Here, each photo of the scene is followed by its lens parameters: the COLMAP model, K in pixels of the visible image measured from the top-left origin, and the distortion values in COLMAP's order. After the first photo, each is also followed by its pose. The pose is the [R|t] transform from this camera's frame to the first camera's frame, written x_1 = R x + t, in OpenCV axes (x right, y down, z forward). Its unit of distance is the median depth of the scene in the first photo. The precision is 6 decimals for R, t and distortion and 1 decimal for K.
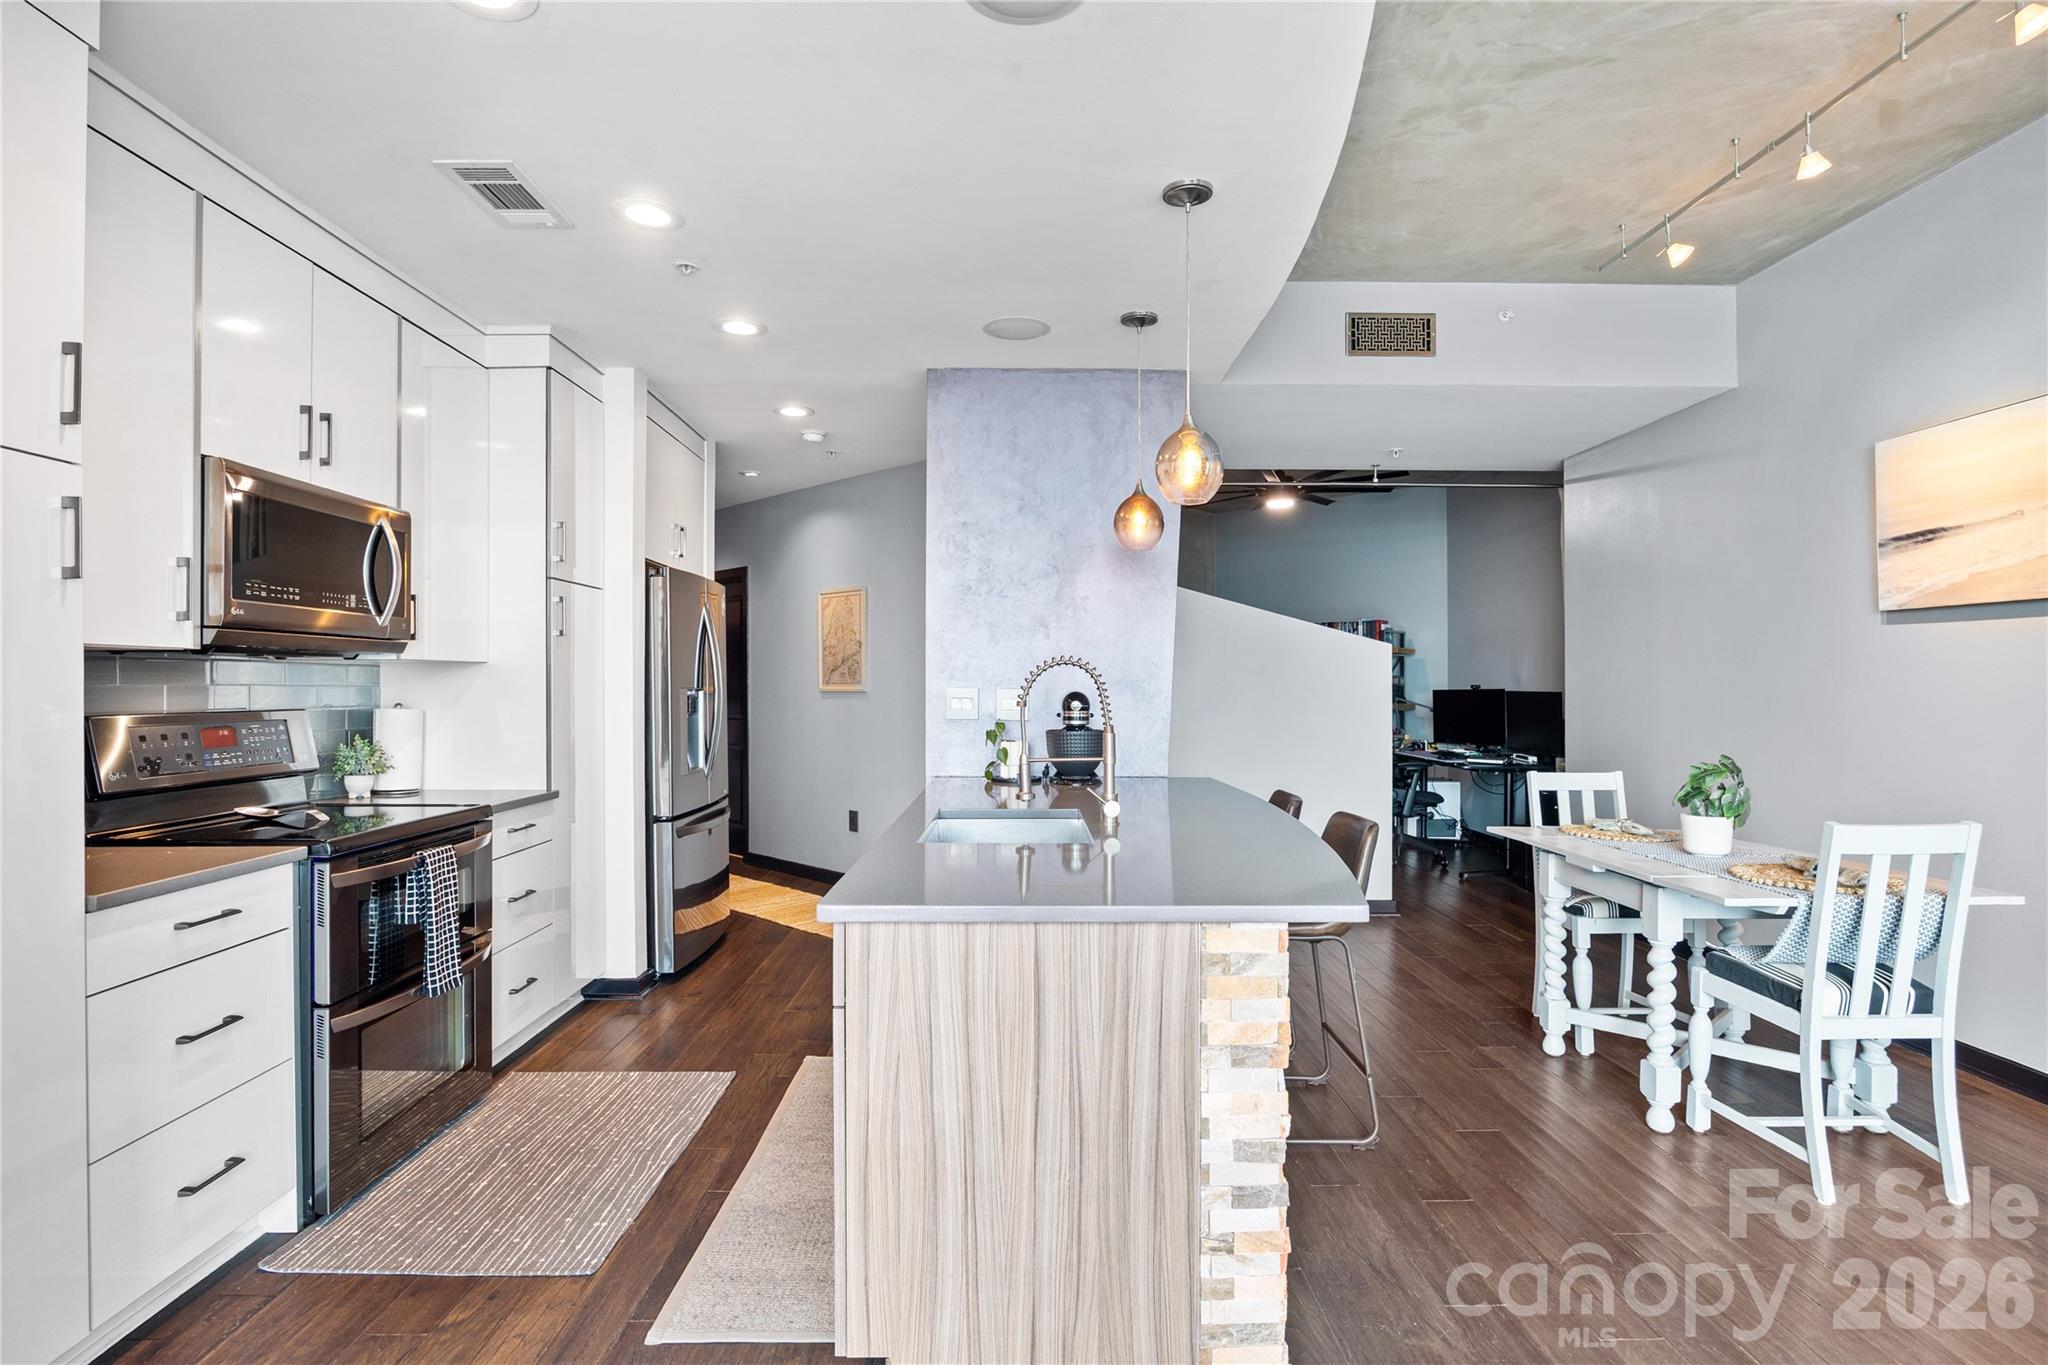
lens RADIAL K [[1009.0, 0, 1021.1], [0, 1009.0, 683.6], [0, 0, 1]] dist [-0.011433, -0.000250]
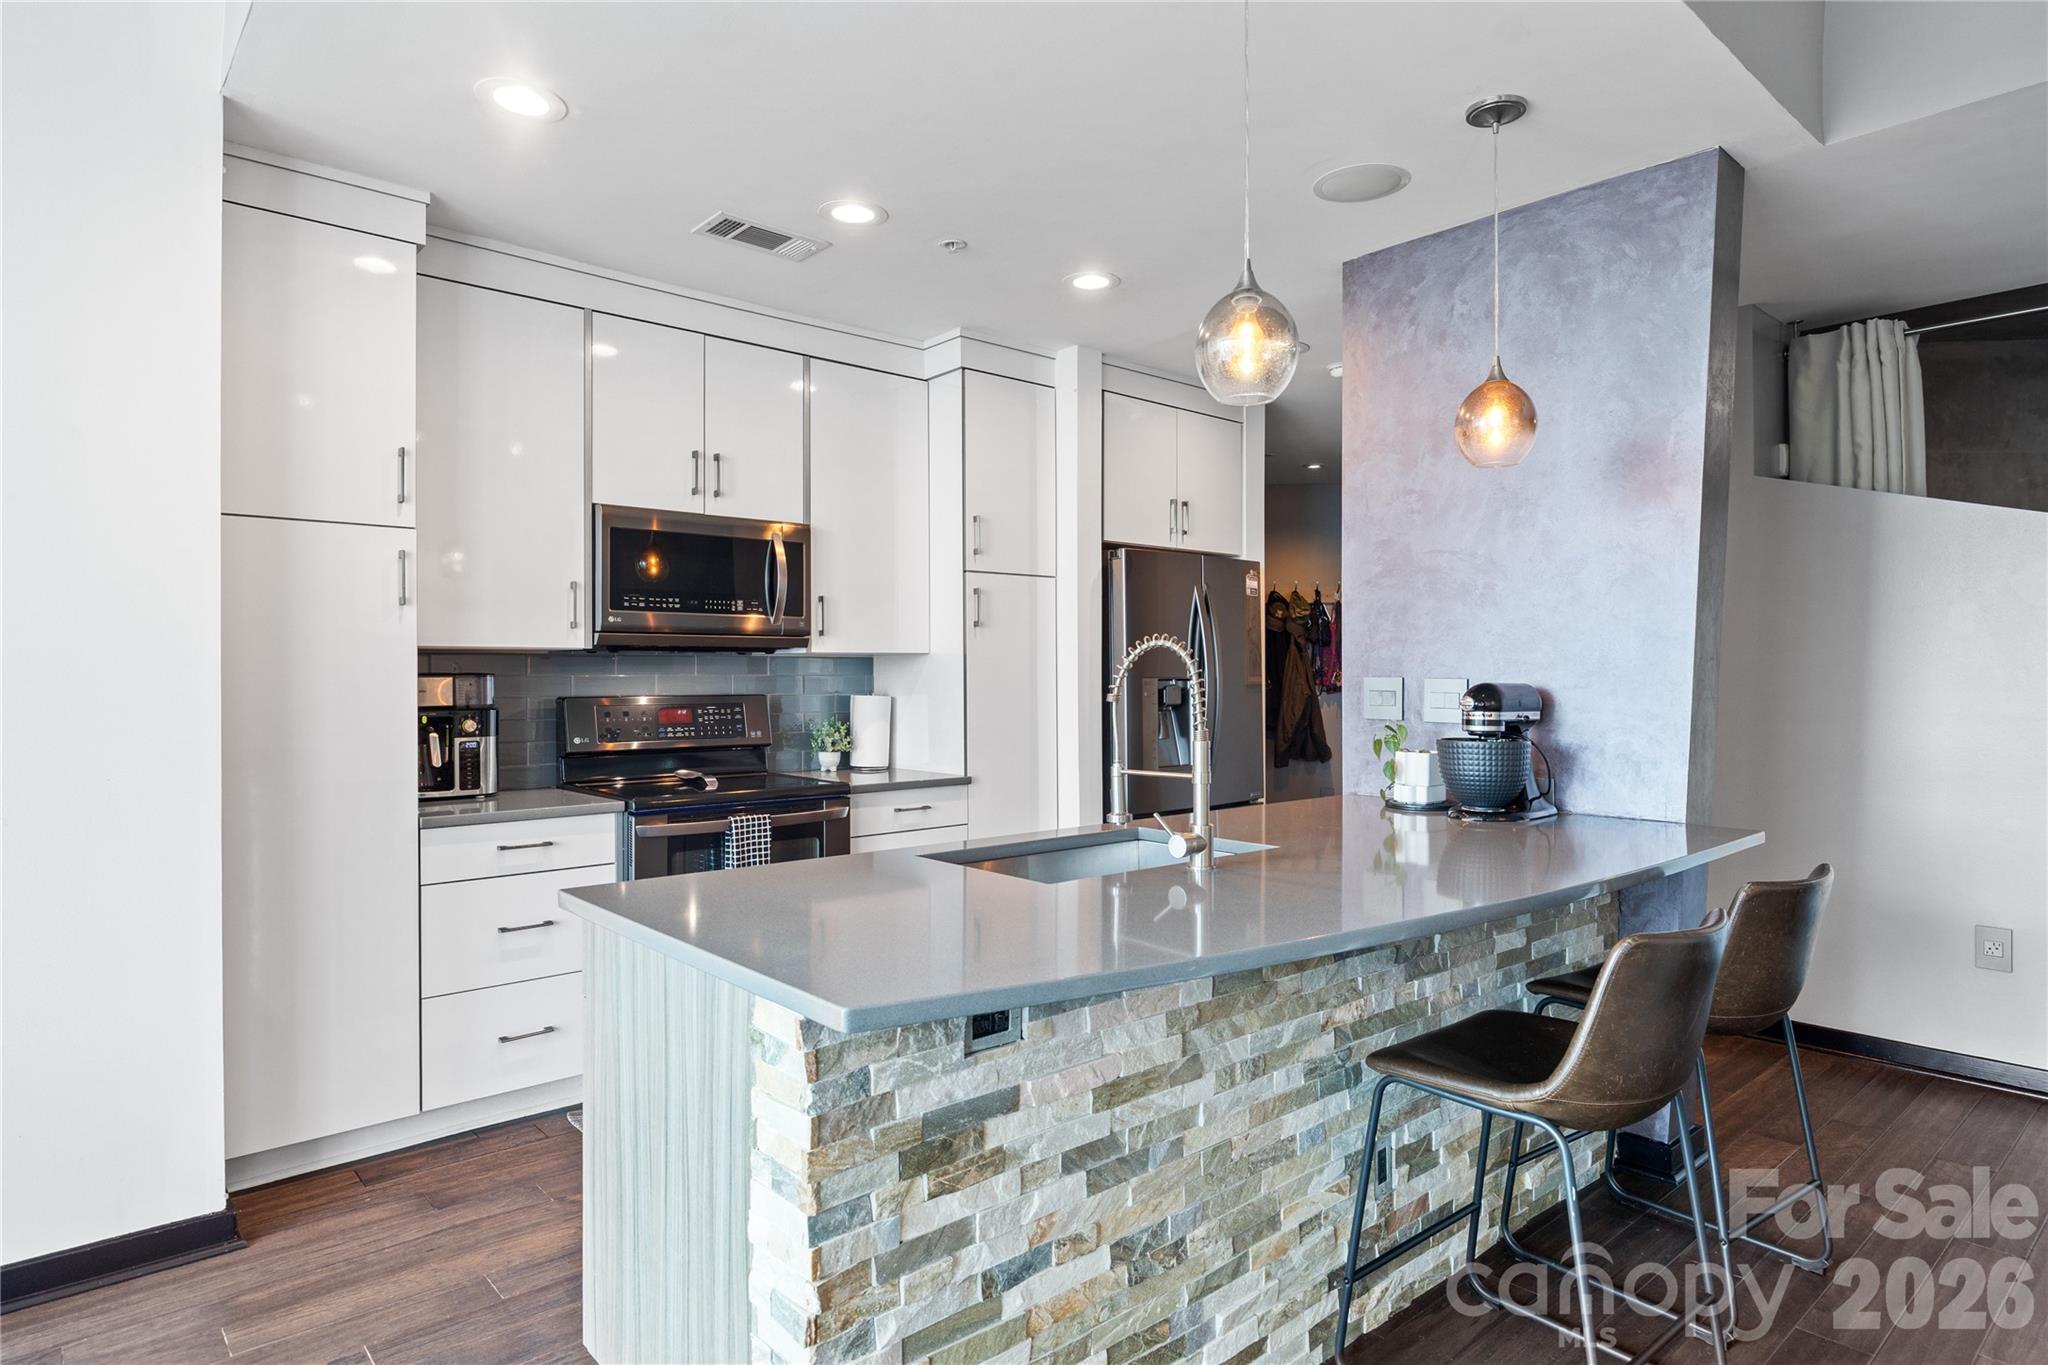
lens RADIAL K [[1144.1, 0, 1026.4], [0, 1144.1, 674.4], [0, 0, 1]] dist [-0.009771, 0.001728]
pose [[0.652949, -0.001503, -0.757400, 0.489089], [0.003184, 0.999995, 0.000761, 0.000606], [0.757395, -0.002909, 0.652951, 0.296660]]
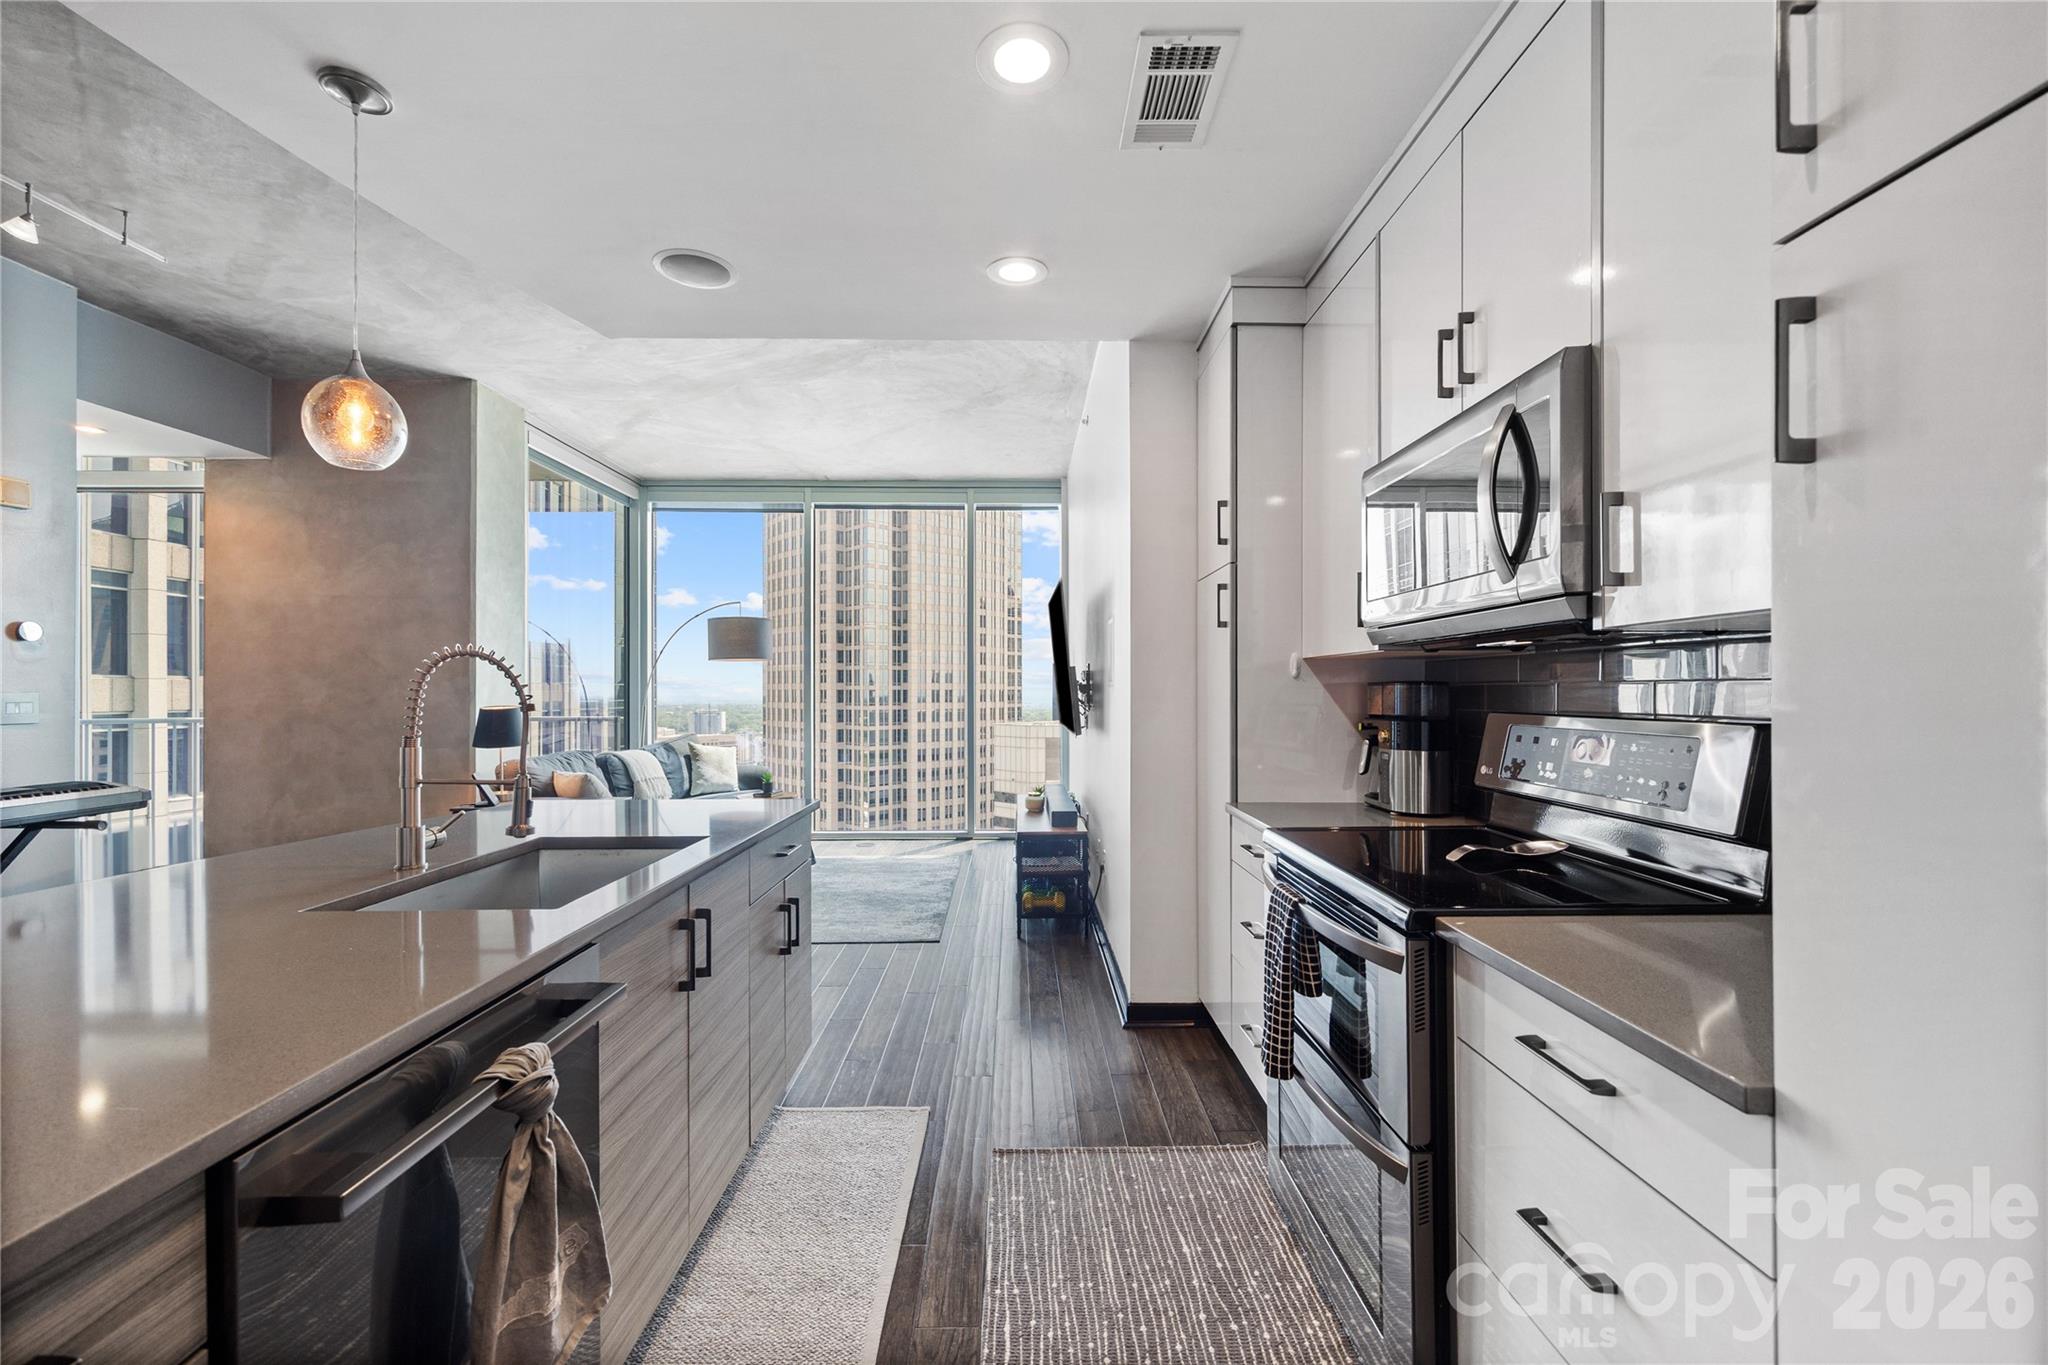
lens RADIAL K [[822.5, 0, 1025.3], [0, 822.5, 690.5], [0, 0, 1]] dist [0.002016, 0.000280]
pose [[-0.999996, 0.001013, -0.002695, -0.291367], [0.001014, 0.999999, -0.000517, 0.006577], [0.002695, -0.000520, -0.999996, 1.276289]]
